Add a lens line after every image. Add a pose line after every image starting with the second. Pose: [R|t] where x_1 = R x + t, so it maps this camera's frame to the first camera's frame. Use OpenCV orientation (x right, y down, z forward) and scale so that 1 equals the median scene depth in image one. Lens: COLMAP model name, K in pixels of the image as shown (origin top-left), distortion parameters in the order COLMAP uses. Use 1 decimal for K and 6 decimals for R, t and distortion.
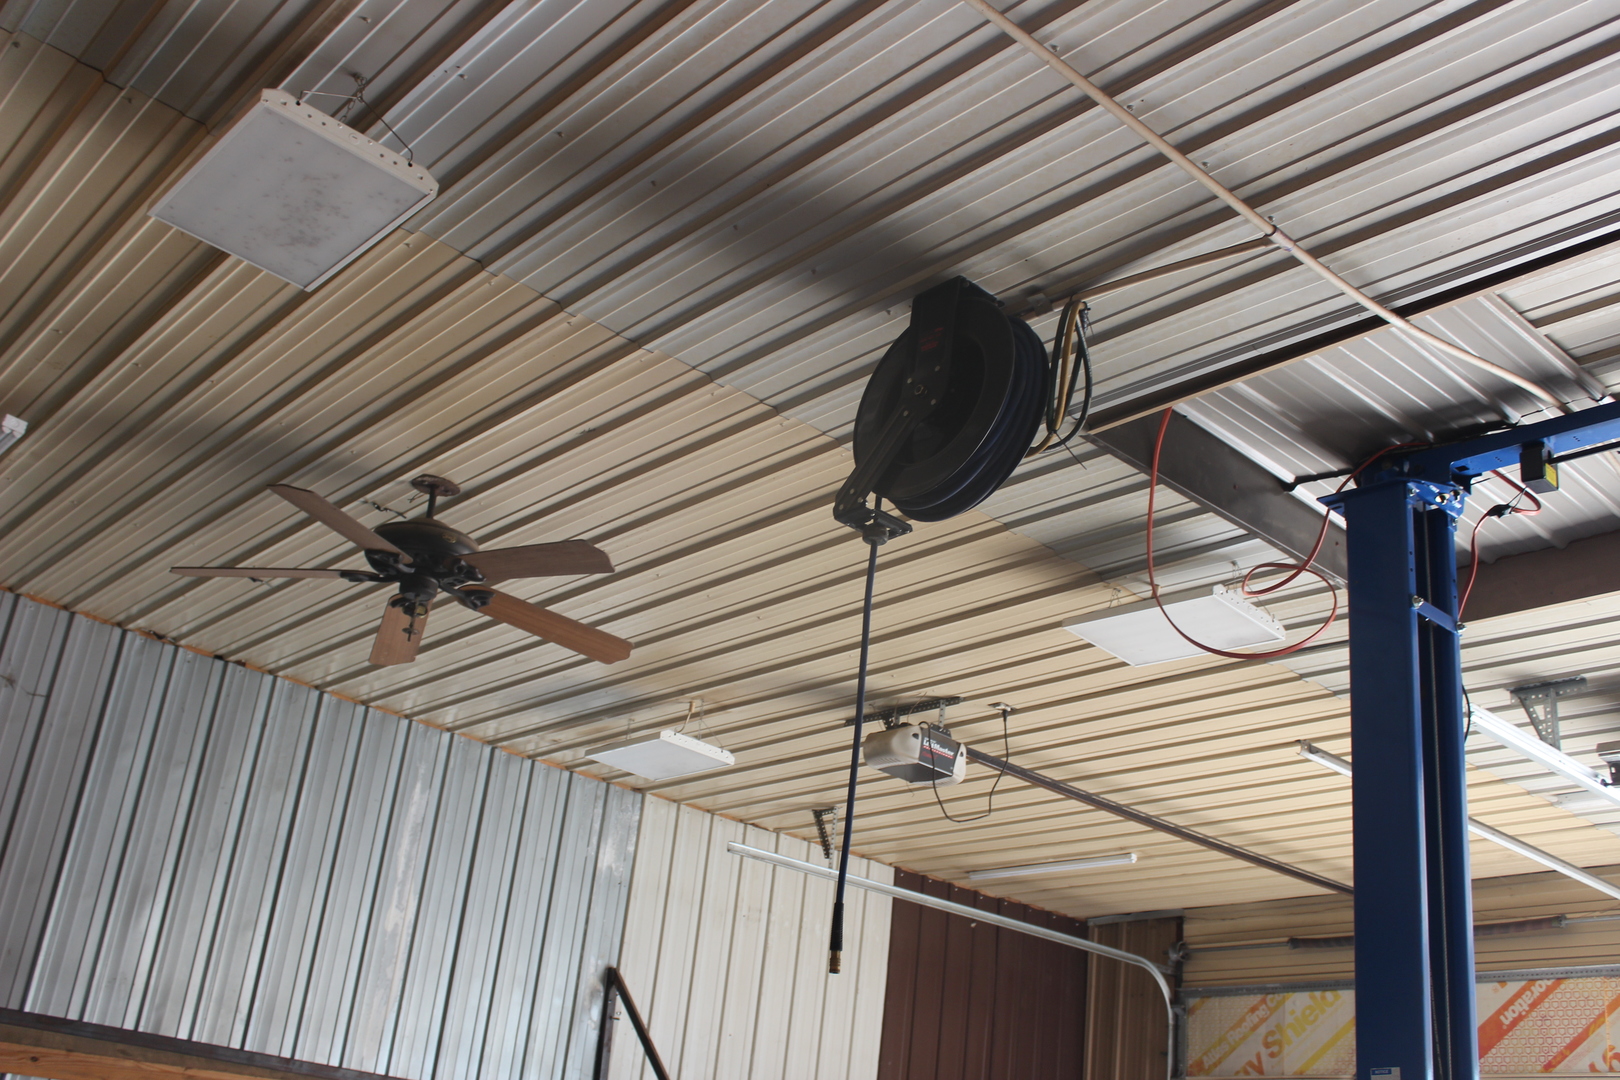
lens RADIAL K [[1599.7, 0, 822.7], [0, 1599.7, 540.5], [0, 0, 1]] dist [-0.012502, 0.000000]
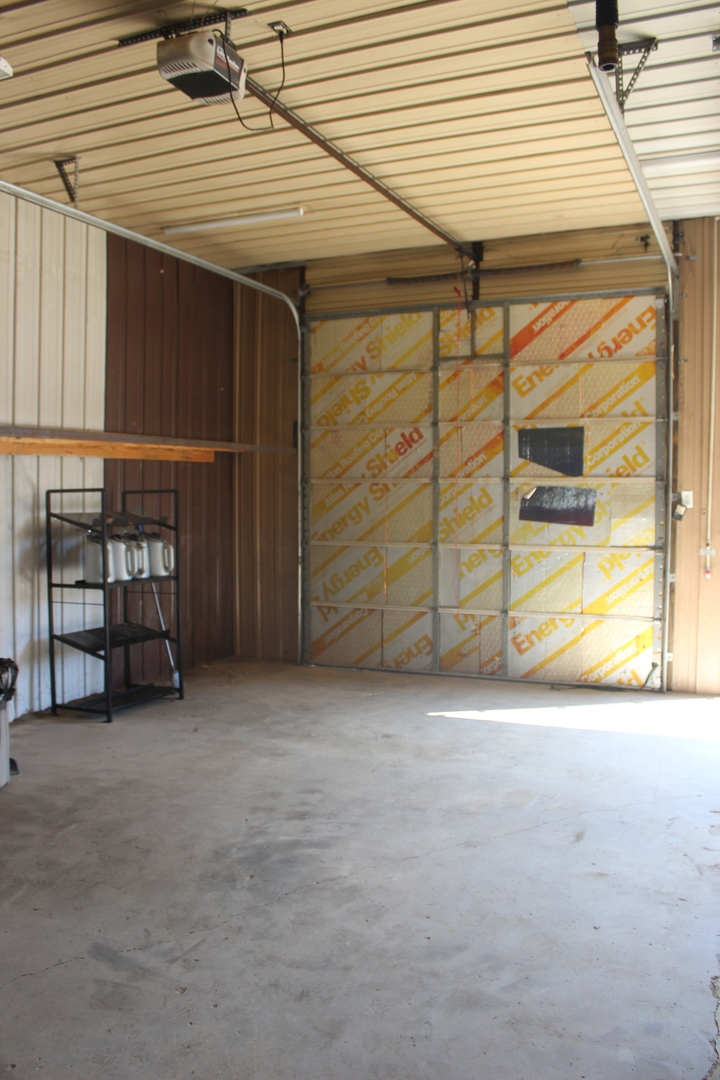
lens RADIAL K [[909.5, 0, 357.2], [0, 909.5, 547.8], [0, 0, 1]] dist [-0.164237, 0.122485]
pose [[0.914746, -0.116629, 0.386831, -0.072733], [-0.080162, 0.886007, 0.456690, 0.101448], [-0.395998, -0.448764, 0.801122, 0.266810]]
